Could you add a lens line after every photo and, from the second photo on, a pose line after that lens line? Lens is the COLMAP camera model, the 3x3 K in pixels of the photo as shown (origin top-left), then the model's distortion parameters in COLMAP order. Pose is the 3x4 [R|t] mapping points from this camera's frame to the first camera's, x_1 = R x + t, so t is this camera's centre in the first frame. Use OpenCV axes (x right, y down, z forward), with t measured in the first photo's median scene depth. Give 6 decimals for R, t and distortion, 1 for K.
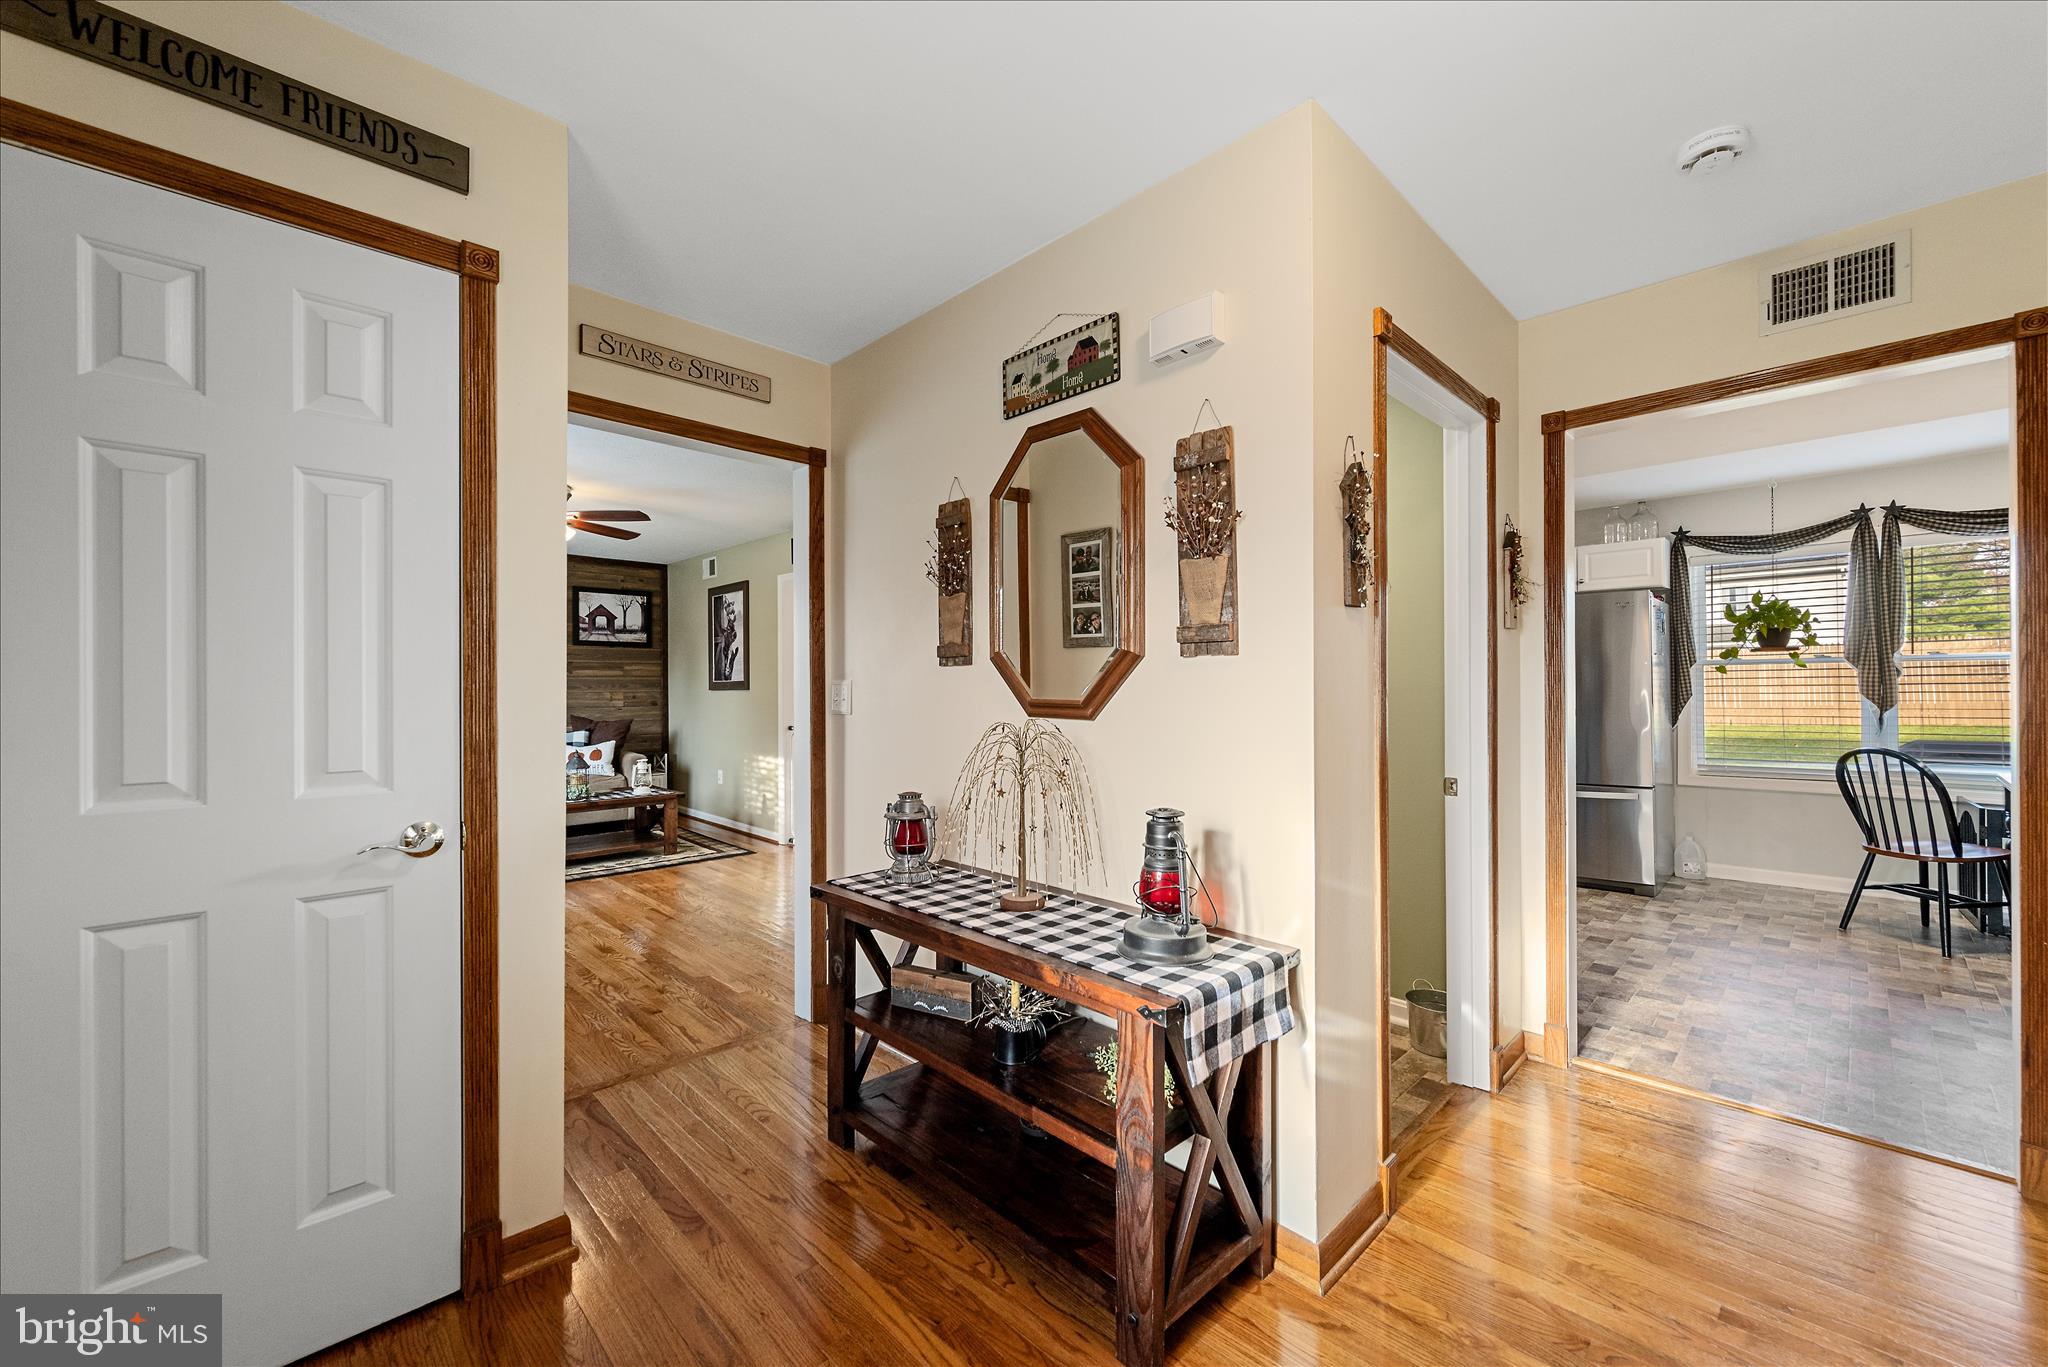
lens RADIAL K [[814.8, 0, 1029.6], [0, 814.8, 686.0], [0, 0, 1]] dist [0.000311, -0.000284]
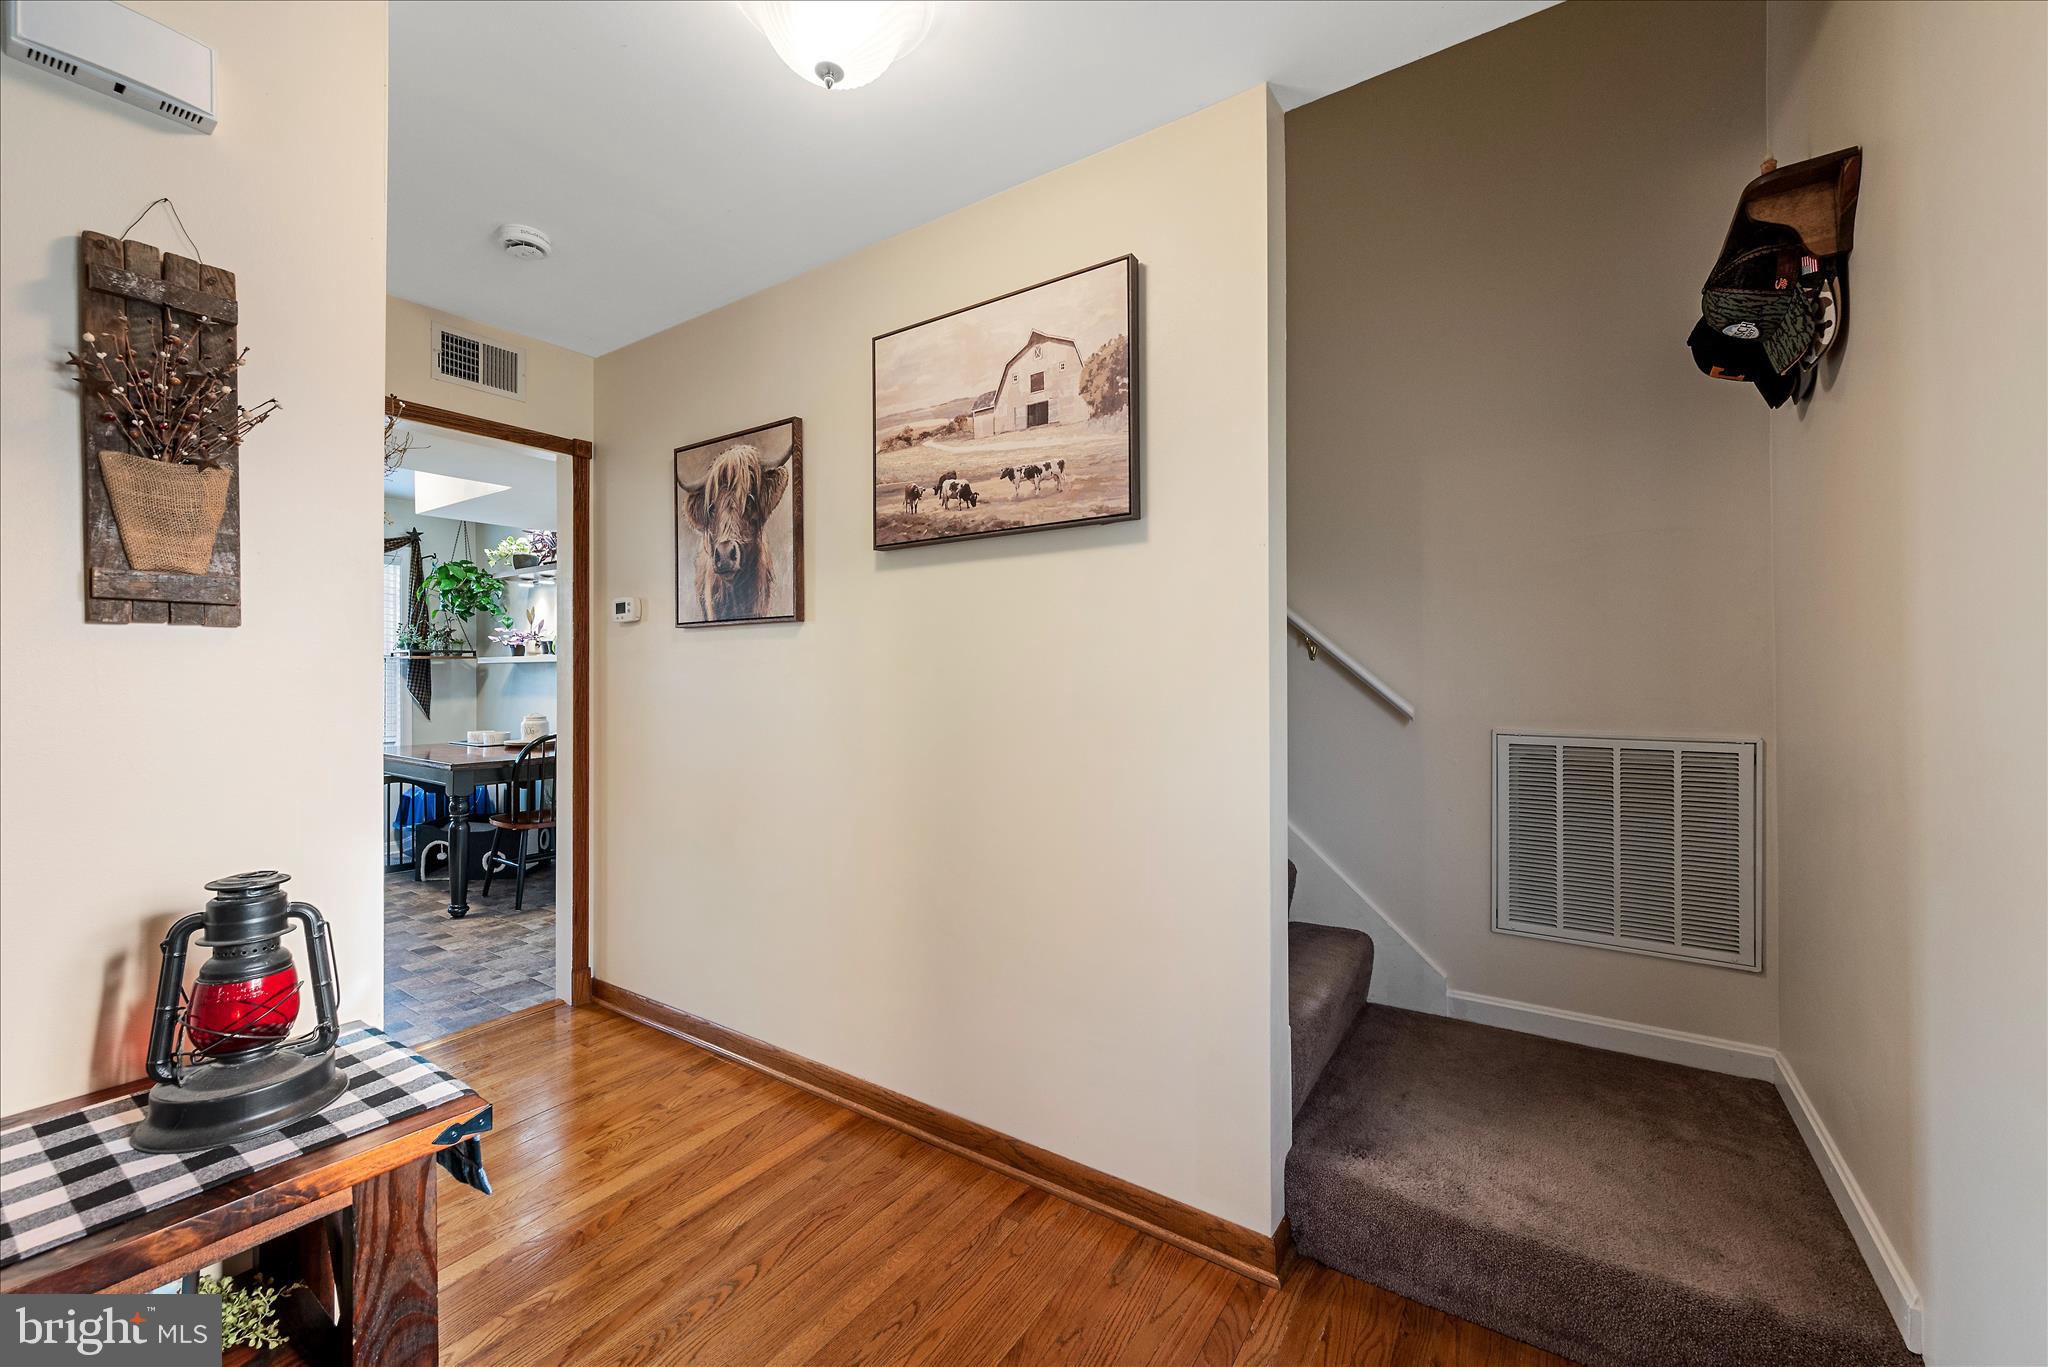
lens RADIAL K [[814.8, 0, 1026.0], [0, 814.8, 675.3], [0, 0, 1]] dist [0.000311, -0.000284]
pose [[-0.212239, 0.005765, 0.977201, -0.567193], [0.007410, 0.999963, -0.004290, 0.008506], [-0.977190, 0.006330, -0.212274, 0.571957]]
